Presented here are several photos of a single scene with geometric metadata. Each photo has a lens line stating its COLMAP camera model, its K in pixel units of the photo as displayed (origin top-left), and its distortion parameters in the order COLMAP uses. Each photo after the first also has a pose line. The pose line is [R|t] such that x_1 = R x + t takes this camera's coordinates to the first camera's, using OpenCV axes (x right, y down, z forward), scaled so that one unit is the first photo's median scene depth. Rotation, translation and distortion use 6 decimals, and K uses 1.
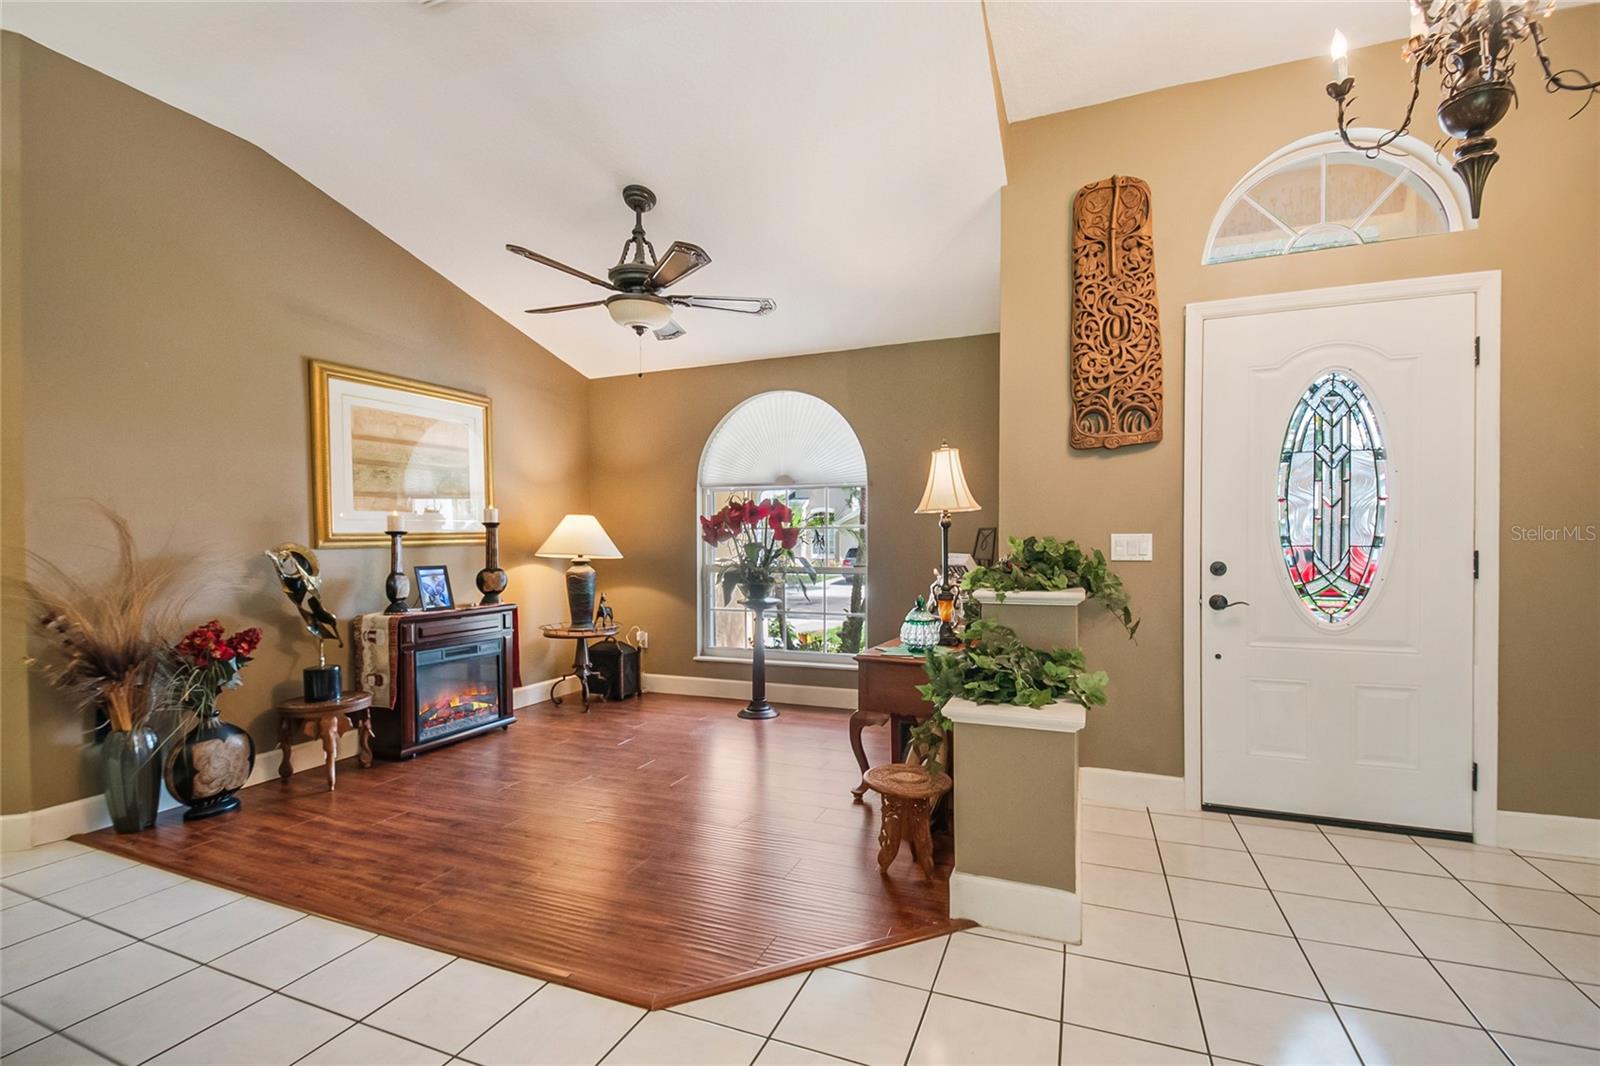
lens RADIAL K [[703.0, 0, 794.1], [0, 703.0, 557.4], [0, 0, 1]] dist [0.023565, -0.021220]
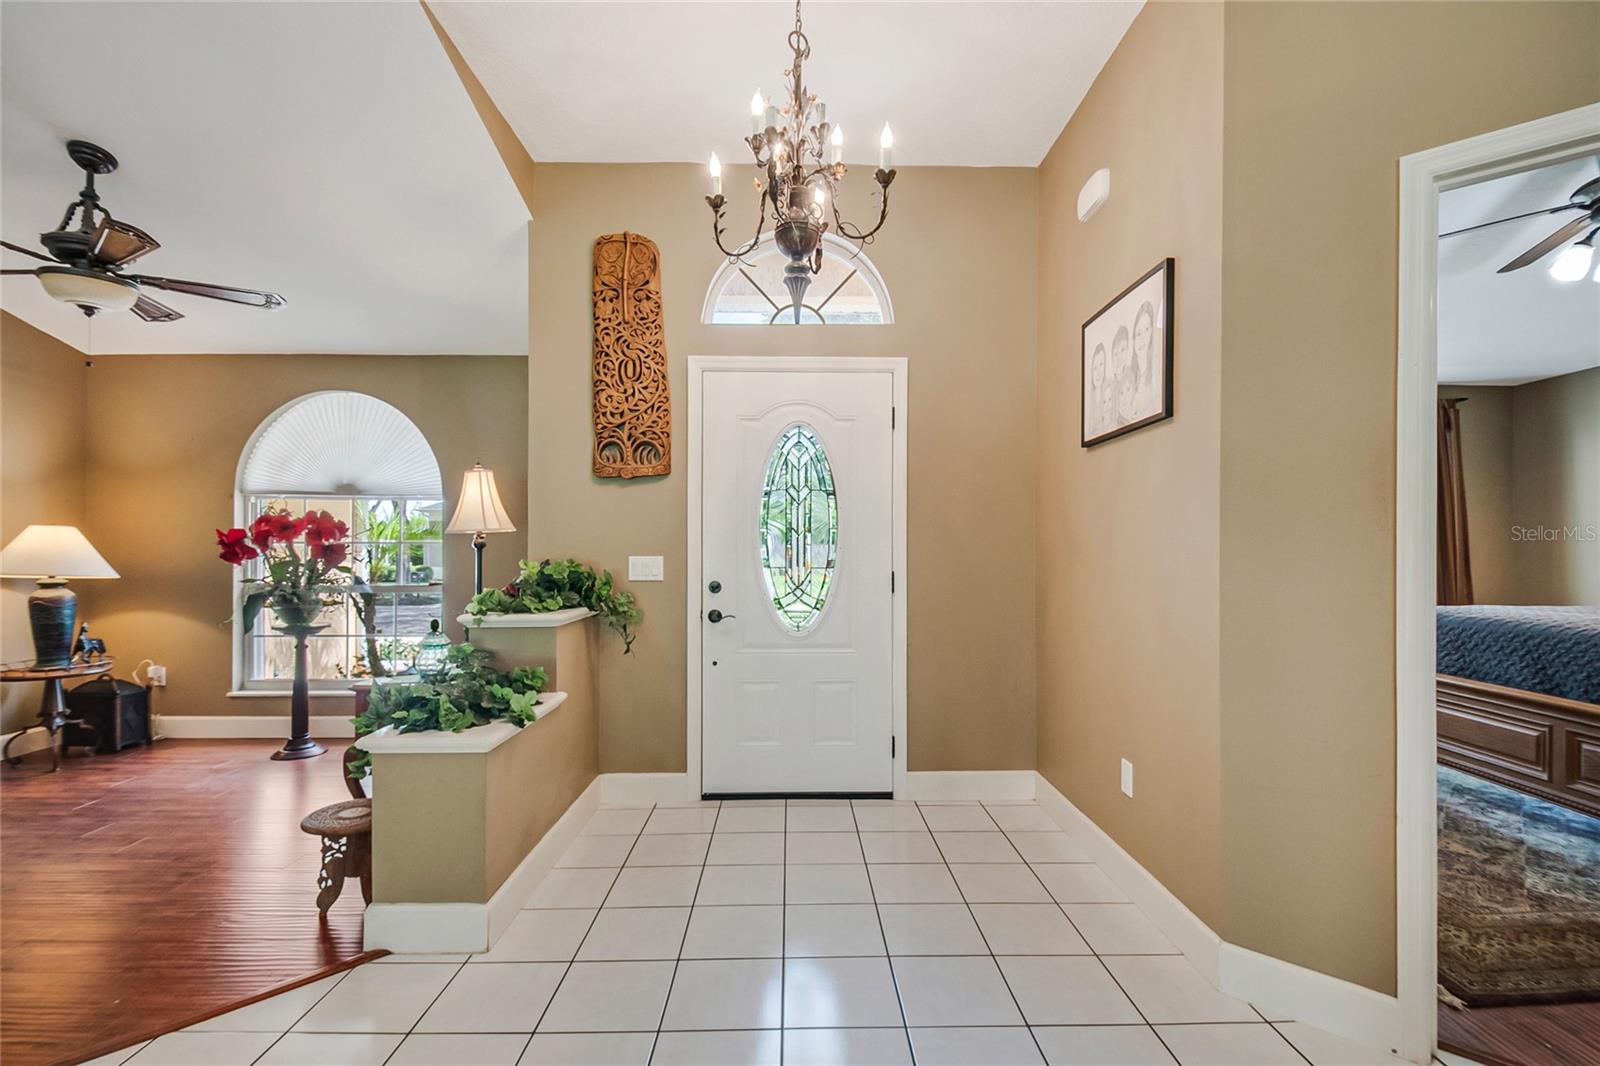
lens RADIAL K [[708.5, 0, 802.5], [0, 708.5, 552.5], [0, 0, 1]] dist [0.009006, -0.014327]
pose [[0.916505, 0.002611, 0.400015, 0.259478], [0.003300, 0.999895, -0.014088, -0.023498], [-0.400010, 0.014232, 0.916400, -0.112868]]
